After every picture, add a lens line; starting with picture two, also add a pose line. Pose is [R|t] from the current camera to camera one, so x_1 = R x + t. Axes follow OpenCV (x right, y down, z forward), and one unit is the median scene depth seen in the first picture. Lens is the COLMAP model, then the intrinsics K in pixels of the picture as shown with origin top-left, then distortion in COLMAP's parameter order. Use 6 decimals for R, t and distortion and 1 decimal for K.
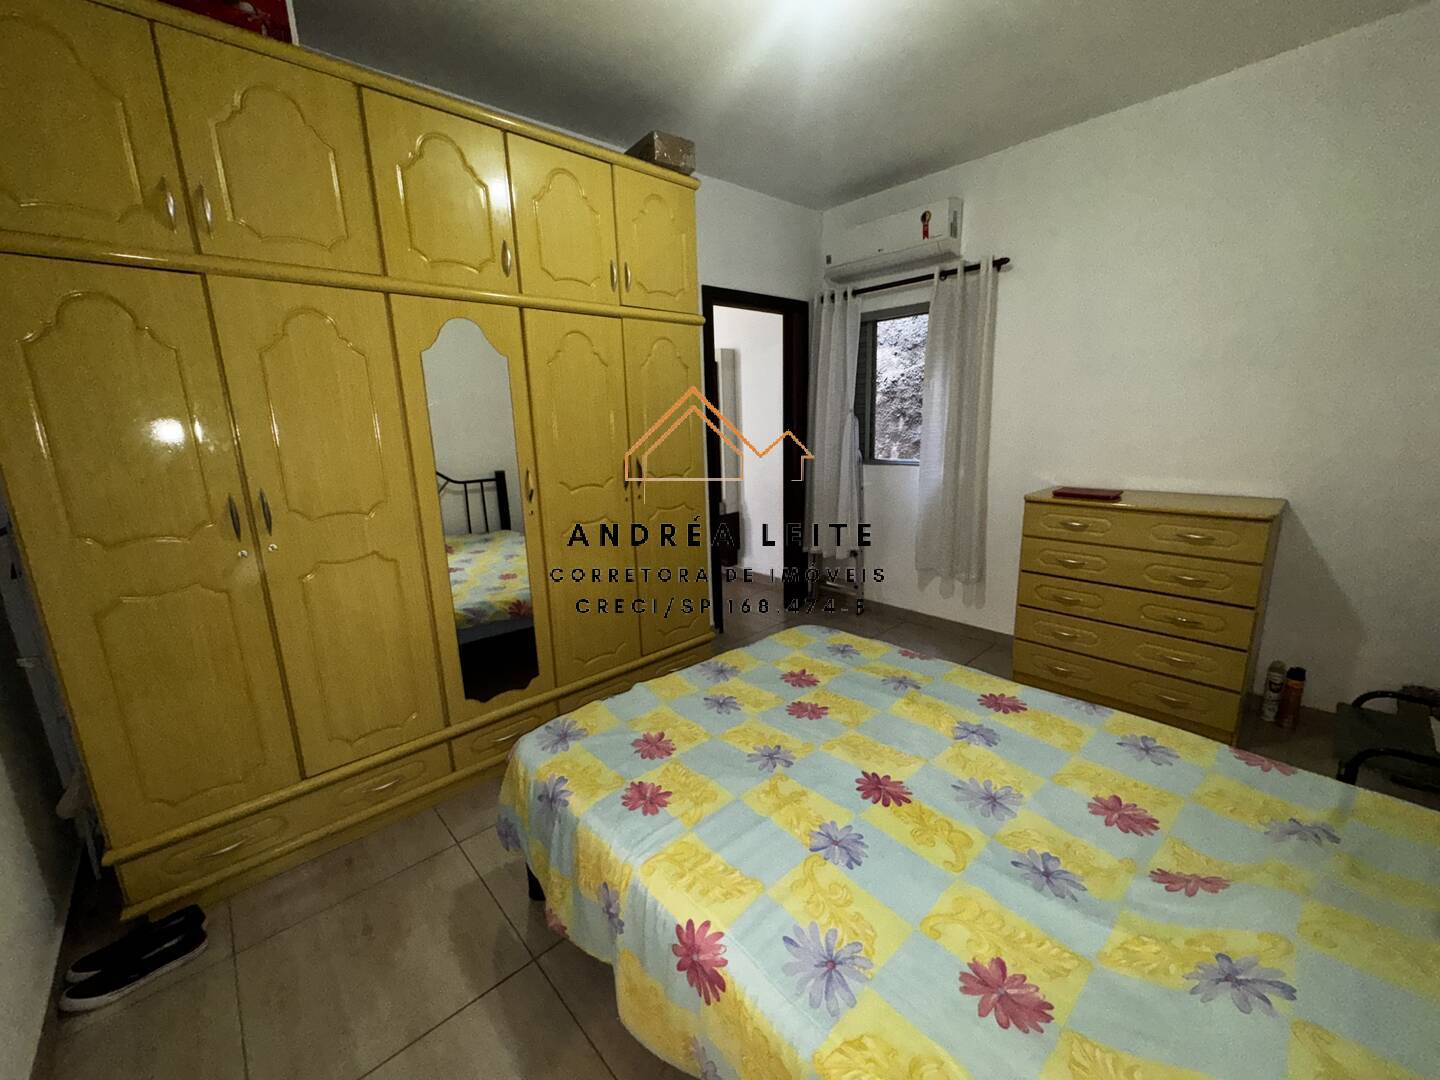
lens RADIAL K [[570.7, 0, 718.1], [0, 570.7, 543.3], [0, 0, 1]] dist [-0.004335, 0.000685]
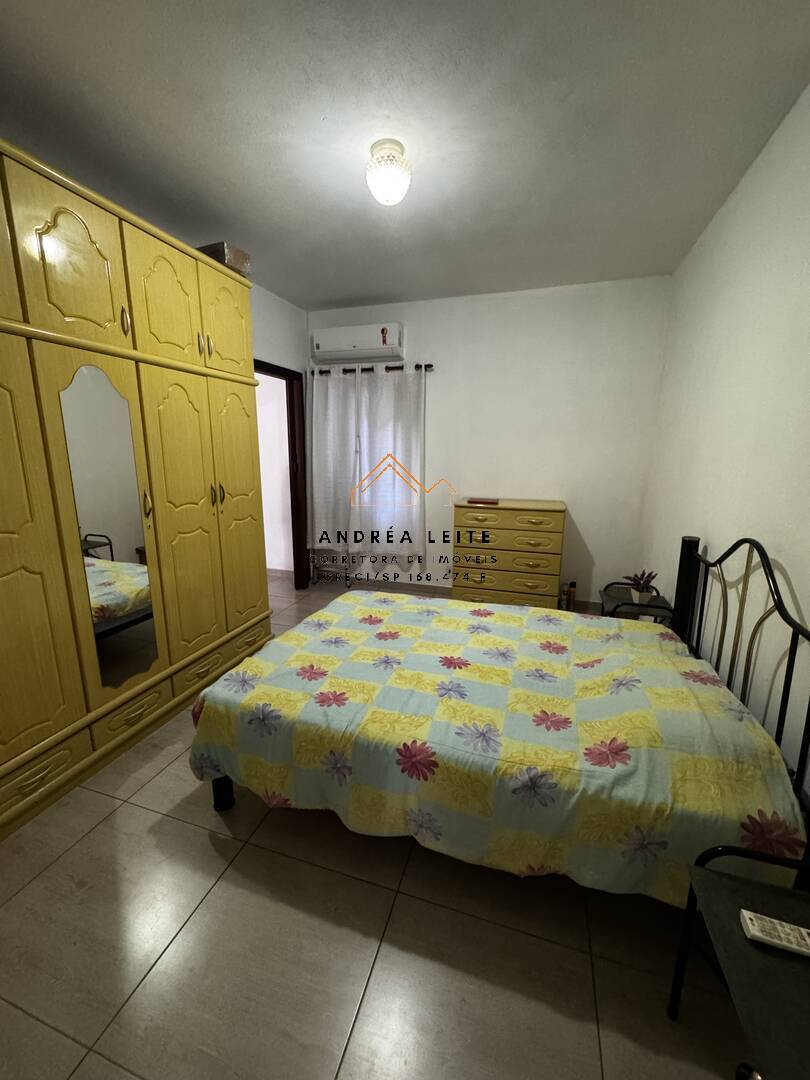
lens RADIAL K [[428.0, 0, 401.5], [0, 428.0, 542.7], [0, 0, 1]] dist [-0.004335, 0.000685]
pose [[0.871953, -0.071181, 0.484388, -0.334551], [0.075794, 0.997073, 0.010083, 0.015217], [-0.483688, 0.027922, 0.874795, -0.086699]]
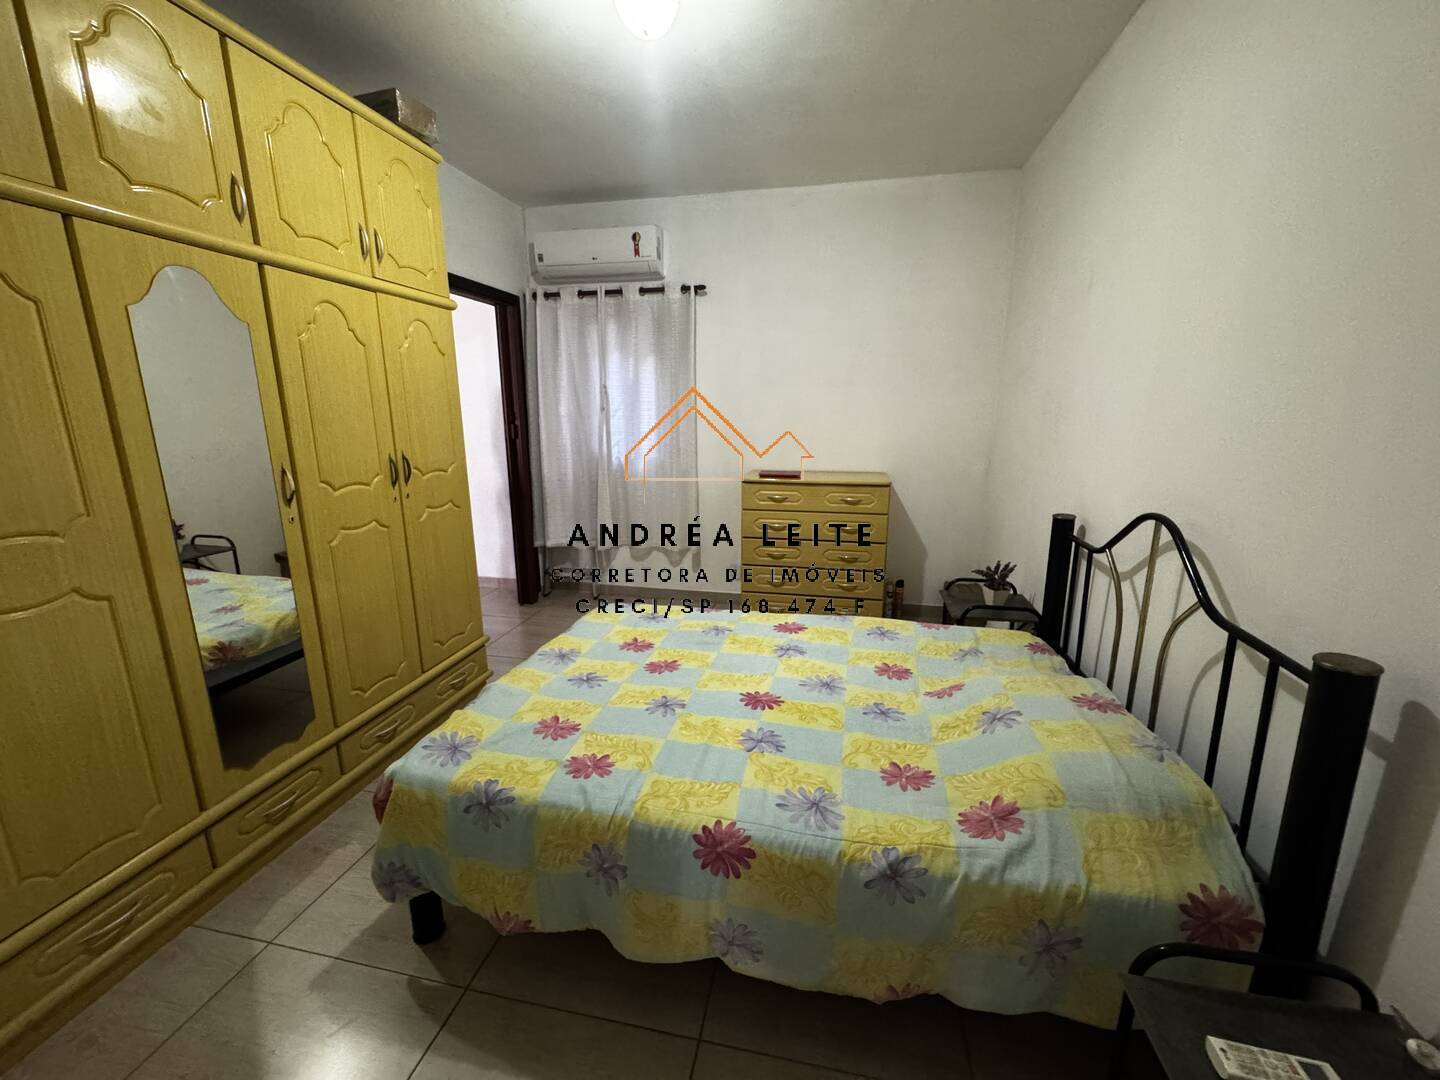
lens RADIAL K [[570.7, 0, 717.4], [0, 570.7, 544.5], [0, 0, 1]] dist [-0.004335, 0.000685]
pose [[0.815385, -0.104947, 0.569328, -0.331724], [0.102680, 0.994056, 0.036183, 0.016214], [-0.569741, 0.028956, 0.821314, -0.009961]]
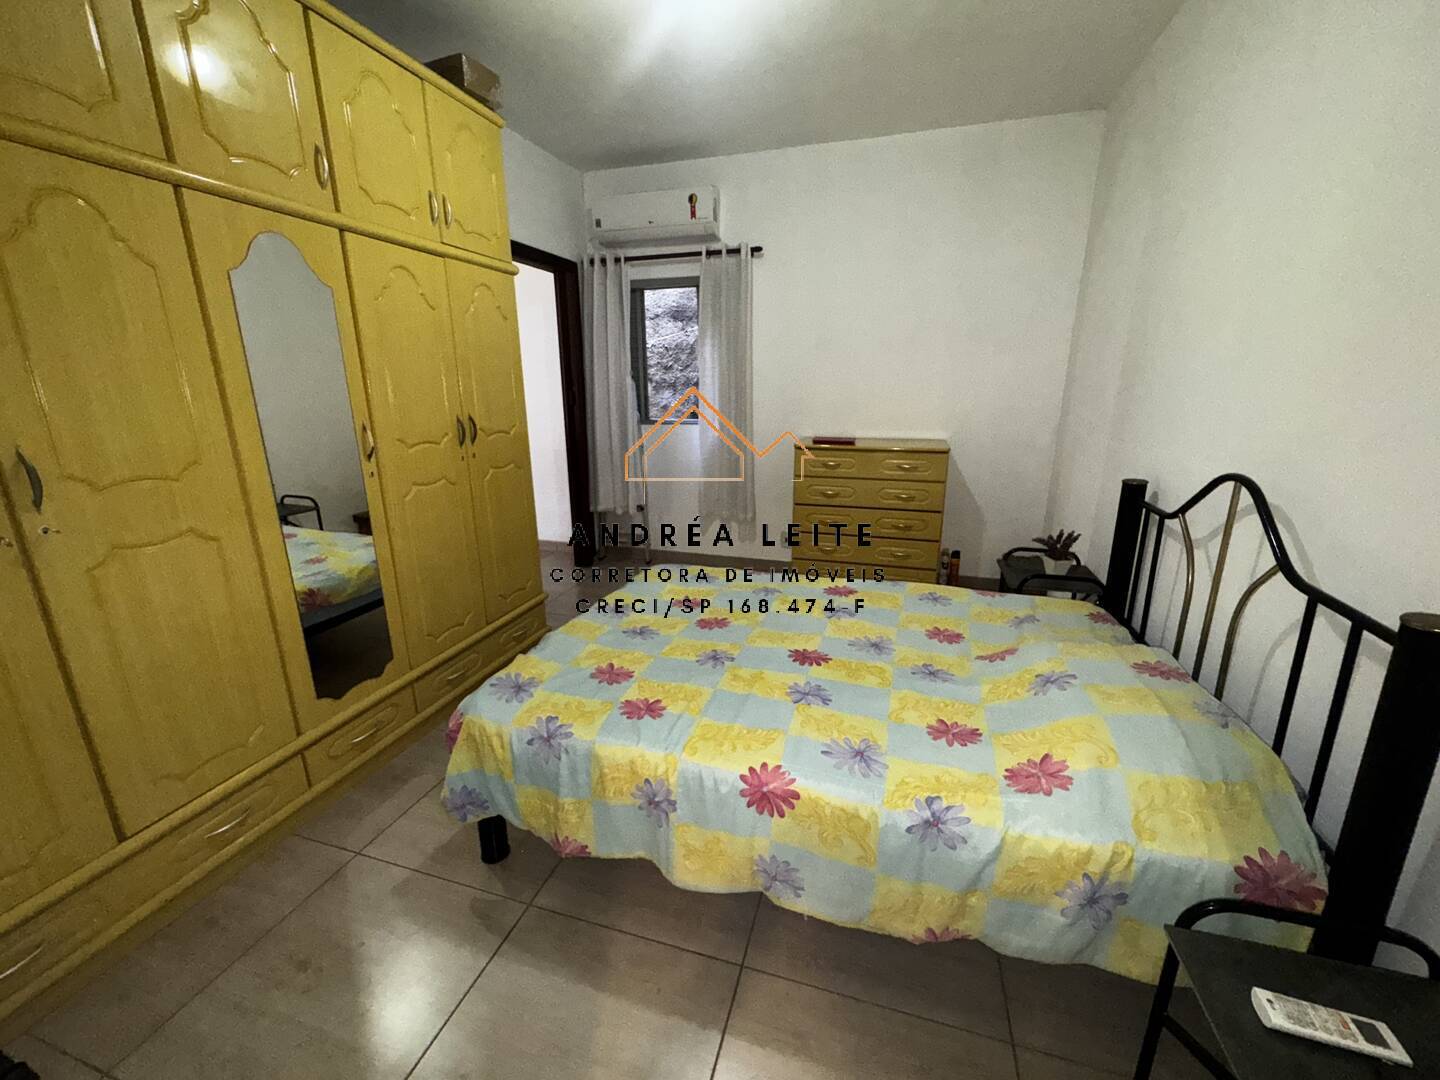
lens RADIAL K [[570.7, 0, 717.6], [0, 570.7, 543.9], [0, 0, 1]] dist [-0.004335, 0.000685]
pose [[0.864536, -0.113054, 0.489690, -0.342838], [0.088839, 0.993404, 0.072503, 0.039788], [-0.494656, -0.019178, 0.868877, -0.021725]]
